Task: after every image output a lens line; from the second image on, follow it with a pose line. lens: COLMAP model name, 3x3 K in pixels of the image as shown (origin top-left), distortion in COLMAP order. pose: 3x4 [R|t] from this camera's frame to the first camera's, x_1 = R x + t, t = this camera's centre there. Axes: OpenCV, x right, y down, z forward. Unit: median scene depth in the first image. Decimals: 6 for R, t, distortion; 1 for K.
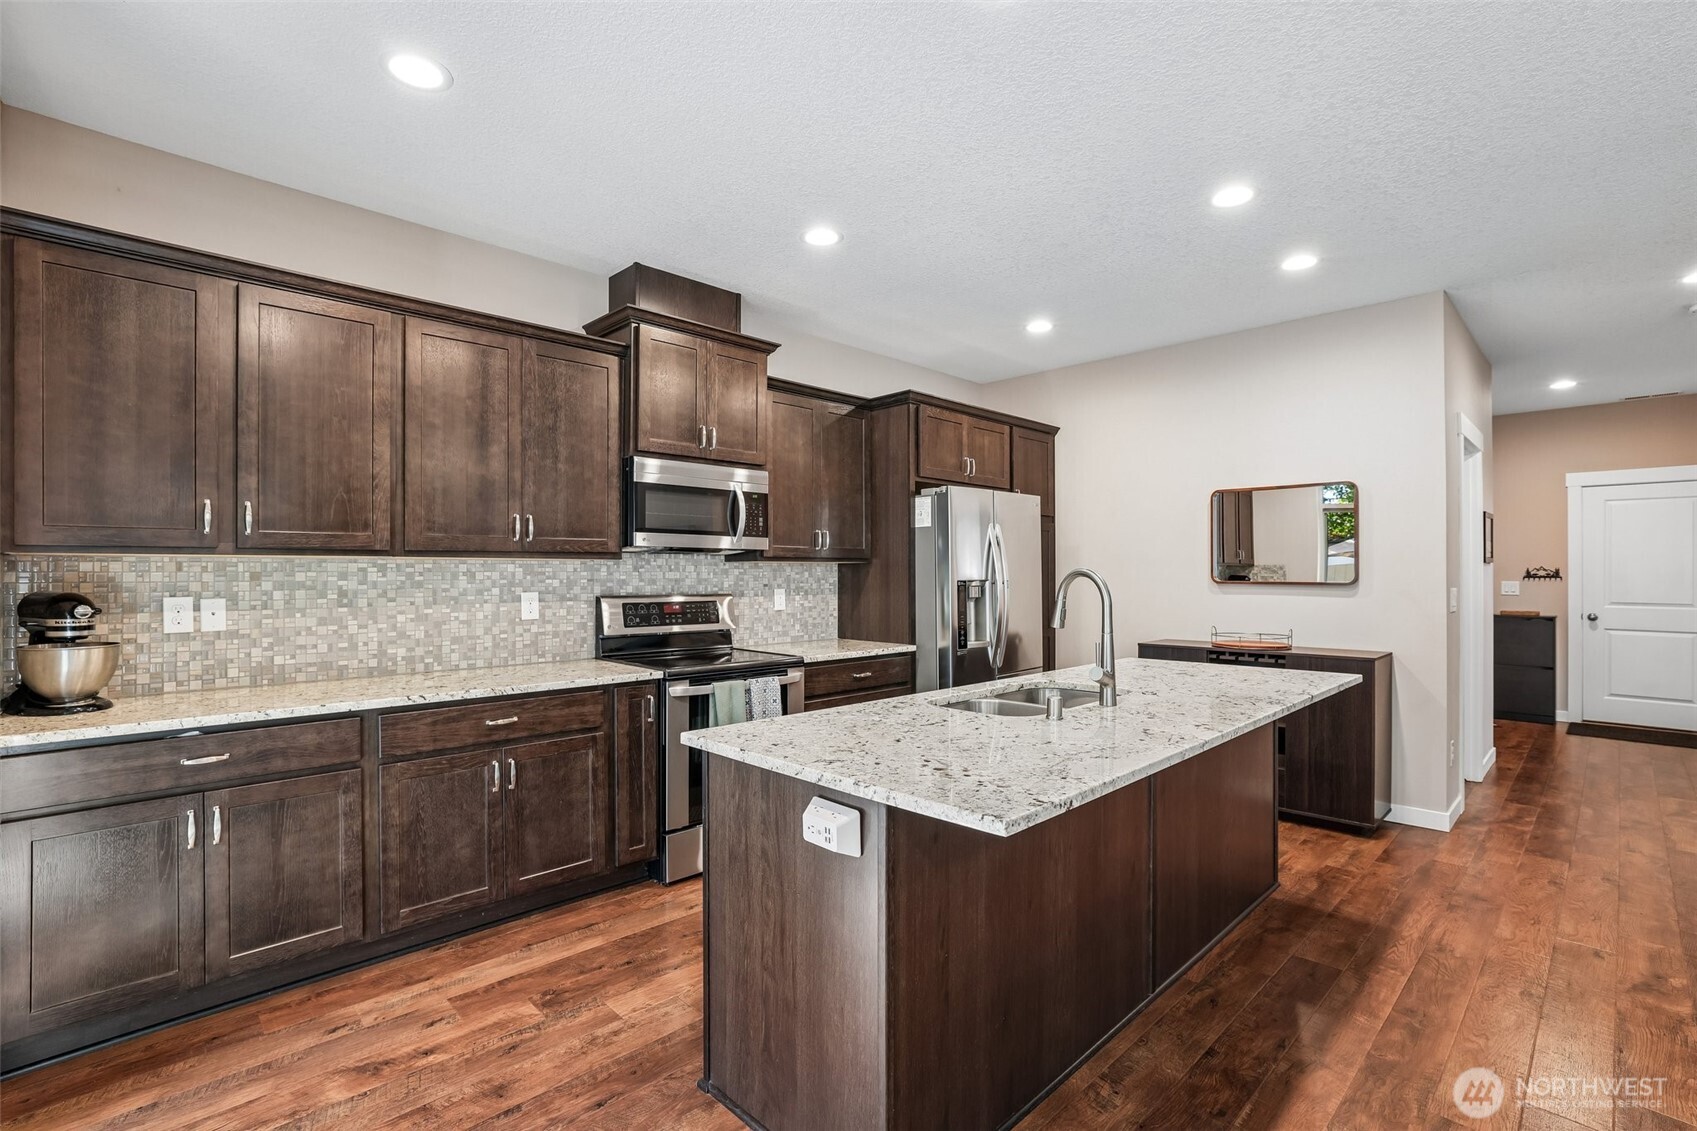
lens RADIAL K [[771.0, 0, 847.5], [0, 771.0, 565.2], [0, 0, 1]] dist [-0.037536, 0.016095]
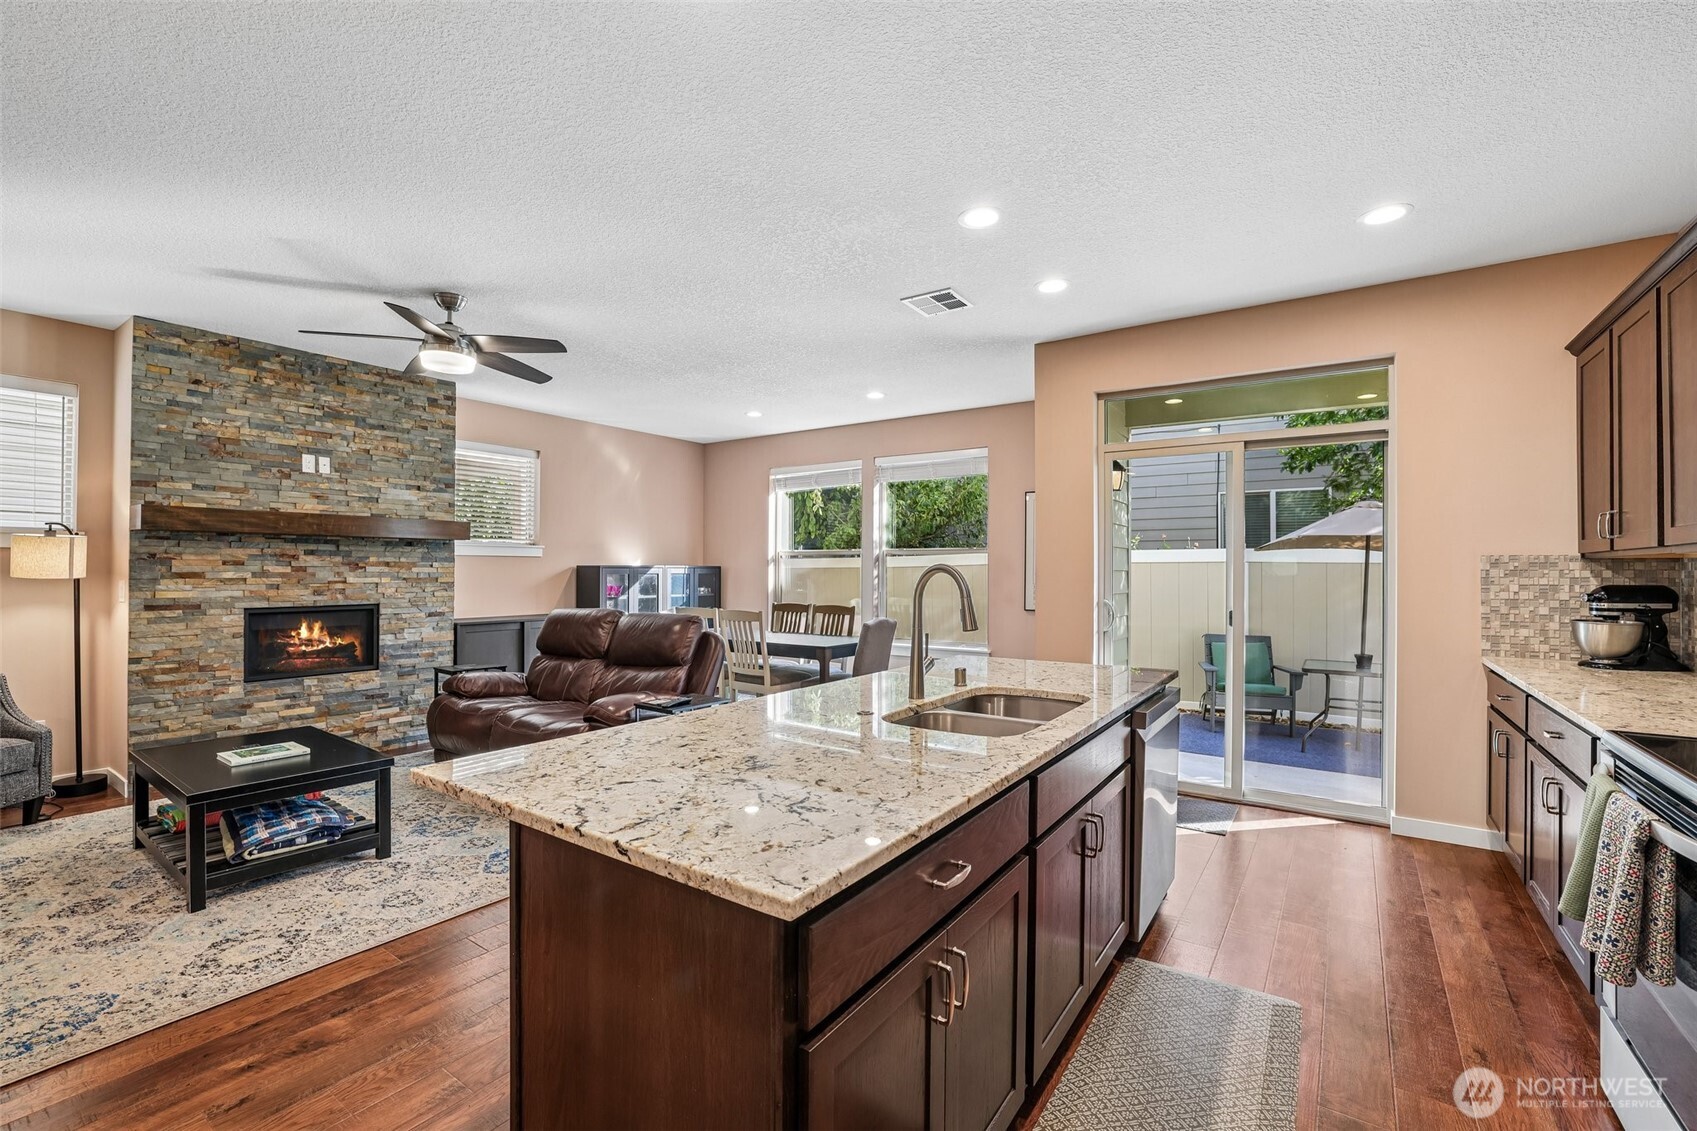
lens RADIAL K [[736.8, 0, 839.4], [0, 736.8, 562.7], [0, 0, 1]] dist [-0.038940, 0.014185]
pose [[-0.981970, -0.004198, -0.188988, 0.431733], [-0.000743, 0.999831, -0.018348, 0.013063], [0.189033, -0.017876, -0.981808, 1.348332]]
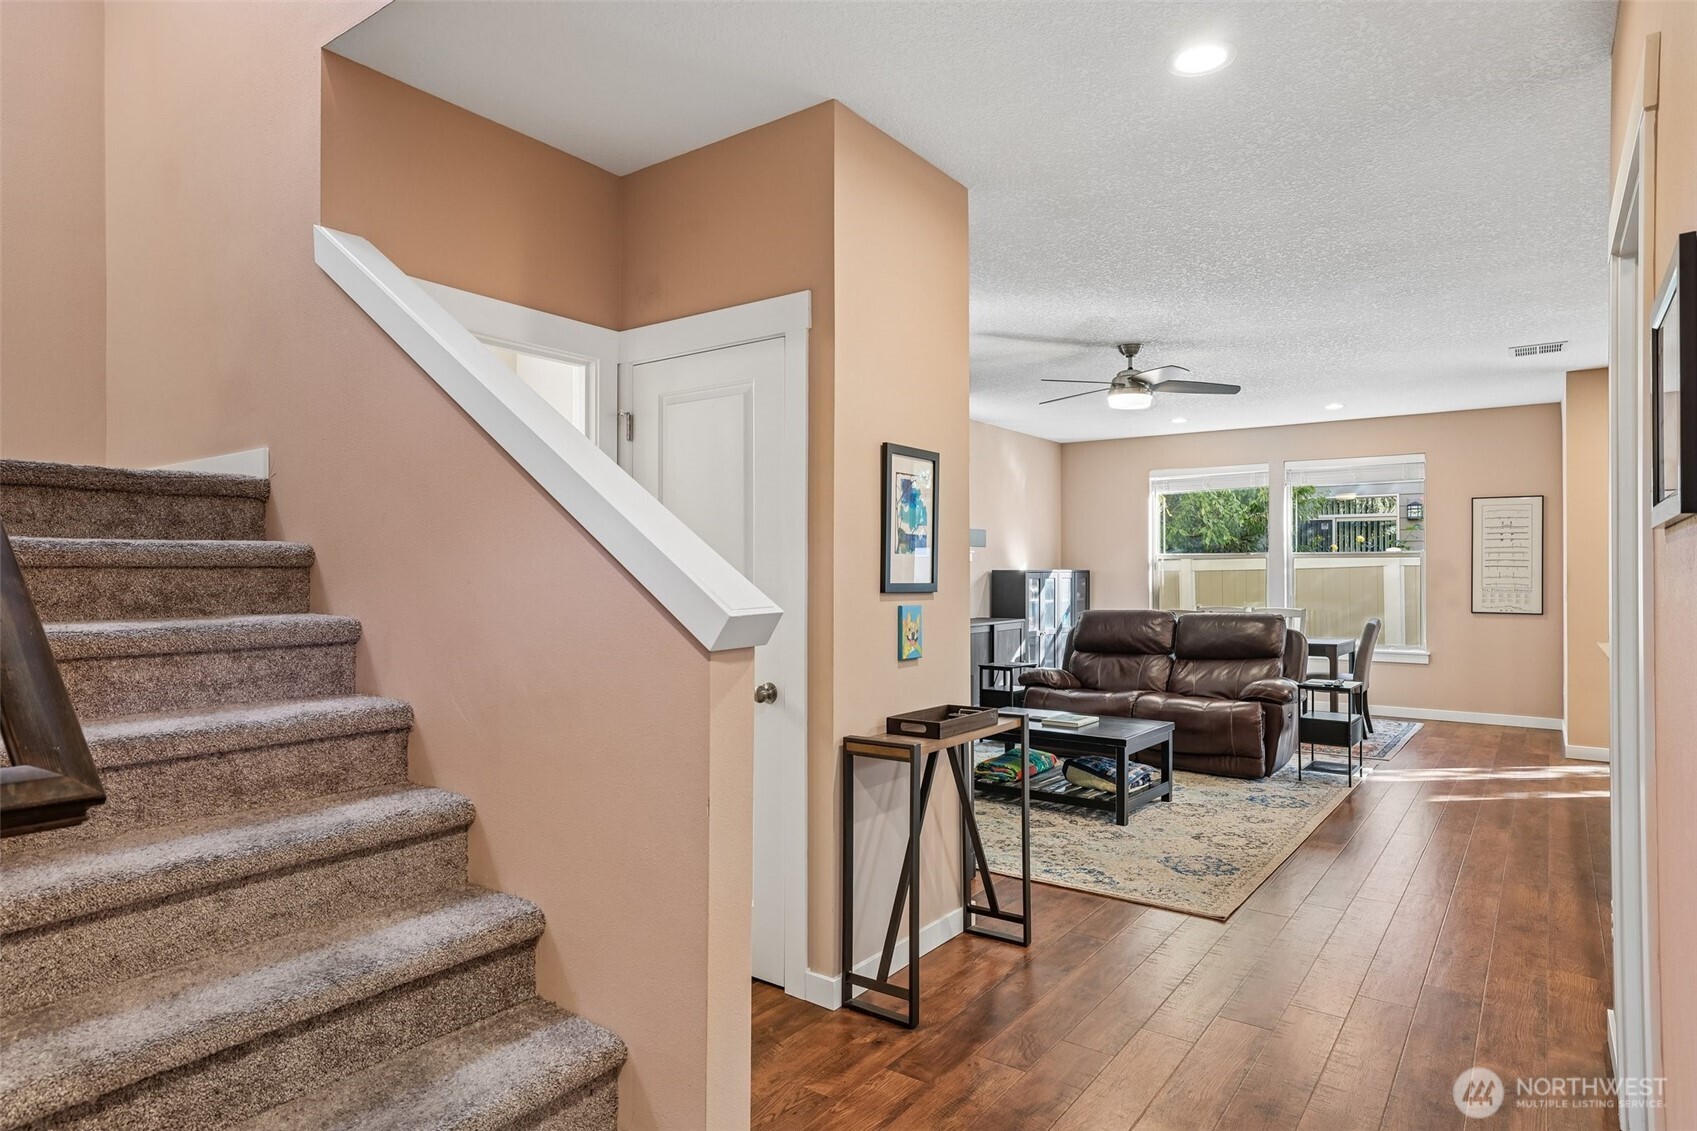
lens RADIAL K [[968.9, 0, 850.8], [0, 968.9, 567.4], [0, 0, 1]] dist [0.001192, 0.001984]
pose [[-0.984071, -0.001329, -0.177769, 1.641149], [0.001218, 0.999898, -0.014222, 0.014269], [0.177770, -0.014212, -0.983969, 1.800068]]
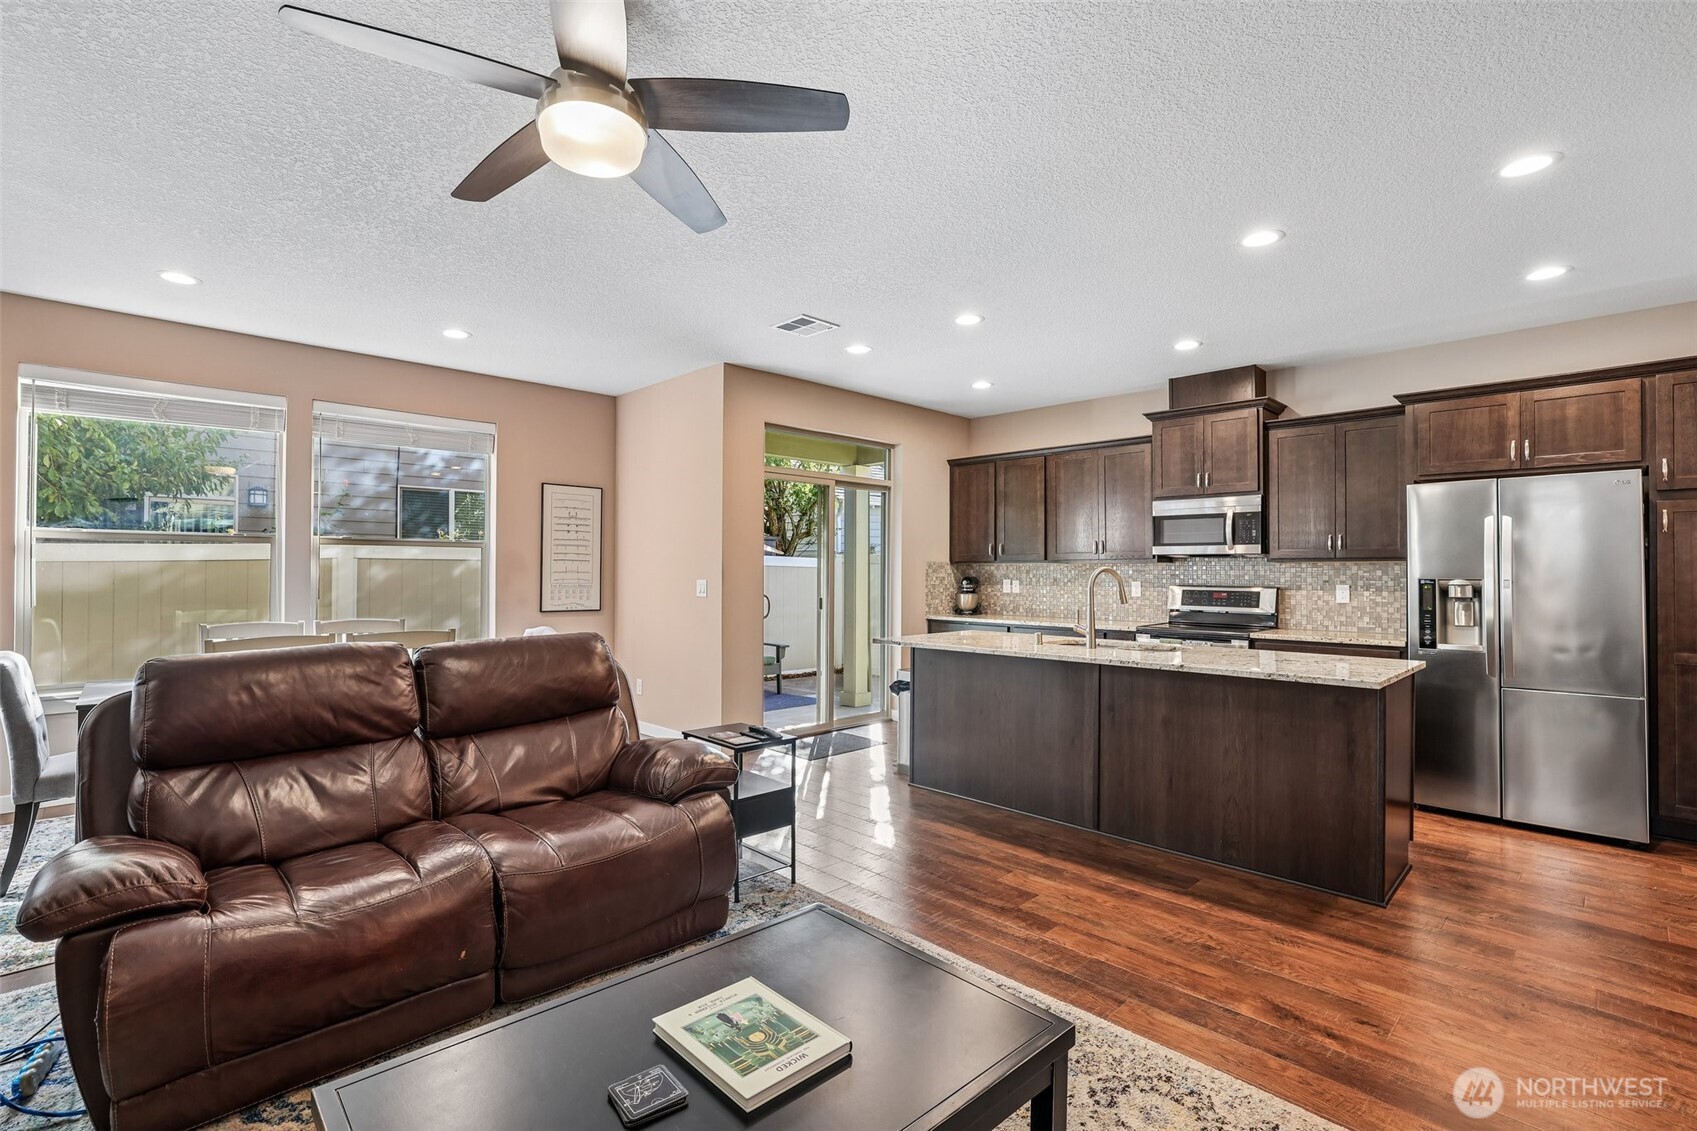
lens RADIAL K [[771.0, 0, 847.9], [0, 771.0, 567.8], [0, 0, 1]] dist [-0.037536, 0.016095]
pose [[0.006627, -0.004304, -0.999969, 1.388487], [0.005317, 0.999977, -0.004269, 0.007449], [0.999964, -0.005288, 0.006650, 0.319192]]
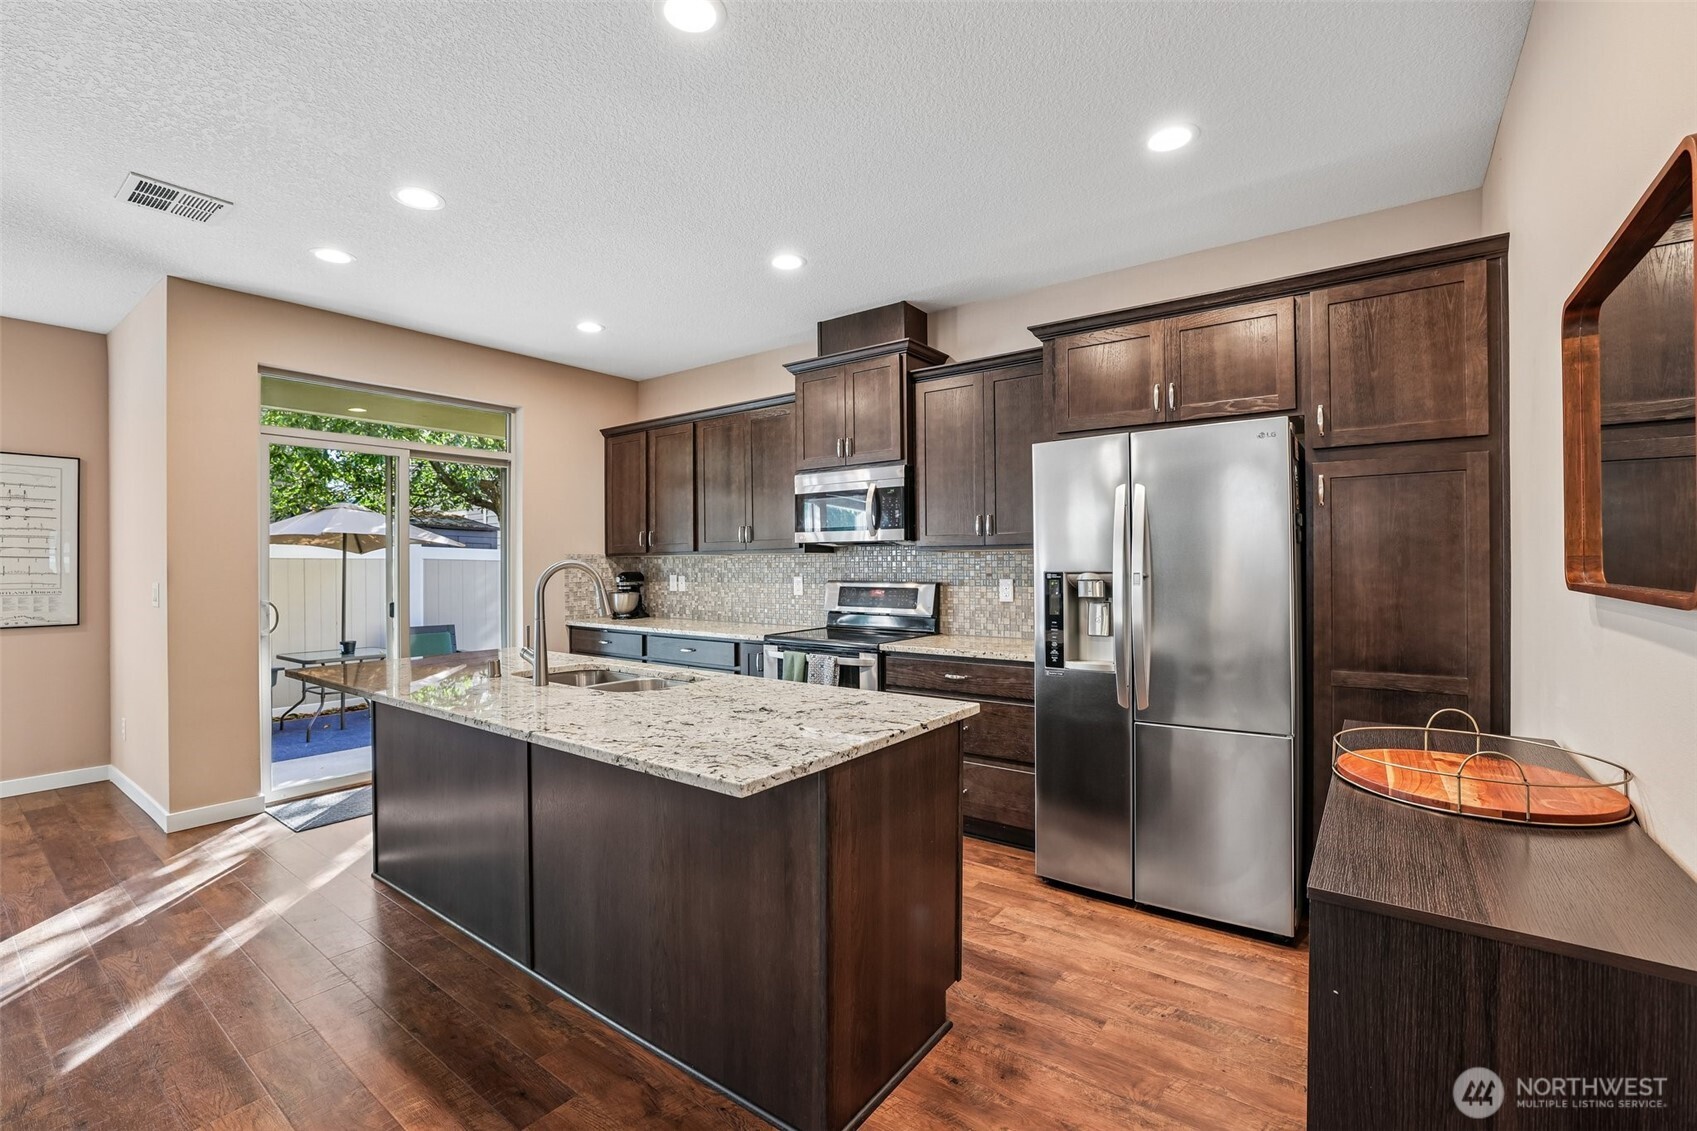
lens RADIAL K [[736.8, 0, 843.5], [0, 736.8, 564.6], [0, 0, 1]] dist [-0.038940, 0.014185]
pose [[0.156422, 0.002084, -0.987688, 0.993254], [0.015971, 0.999862, 0.004639, 0.007957], [0.987561, -0.016500, 0.156368, 0.875846]]
